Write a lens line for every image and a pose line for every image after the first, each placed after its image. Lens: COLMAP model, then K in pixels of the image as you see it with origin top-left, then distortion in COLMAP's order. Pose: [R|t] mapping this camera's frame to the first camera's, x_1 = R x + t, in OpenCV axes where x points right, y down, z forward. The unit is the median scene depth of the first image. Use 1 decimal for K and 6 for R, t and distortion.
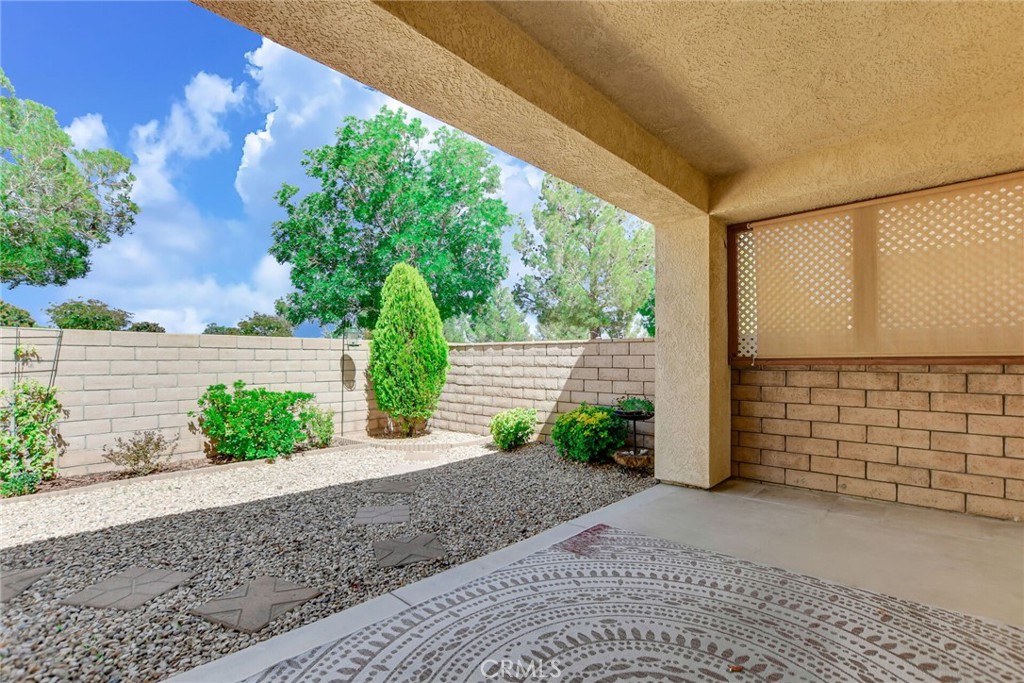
lens RADIAL K [[448.5, 0, 518.3], [0, 448.5, 343.2], [0, 0, 1]] dist [-0.022347, 0.004500]
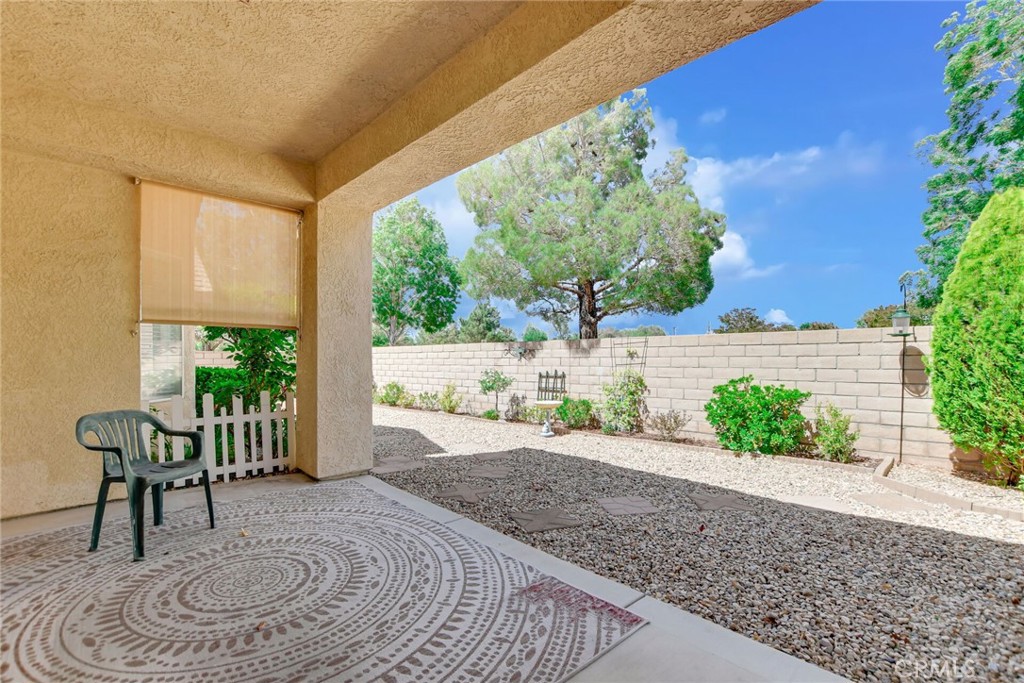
lens RADIAL K [[455.6, 0, 508.2], [0, 455.6, 338.2], [0, 0, 1]] dist [-0.023004, 0.000808]
pose [[-0.049922, -0.046351, -0.997677, 0.937030], [0.036670, 0.998164, -0.048208, 0.054149], [0.998080, -0.038992, -0.048131, 0.986110]]
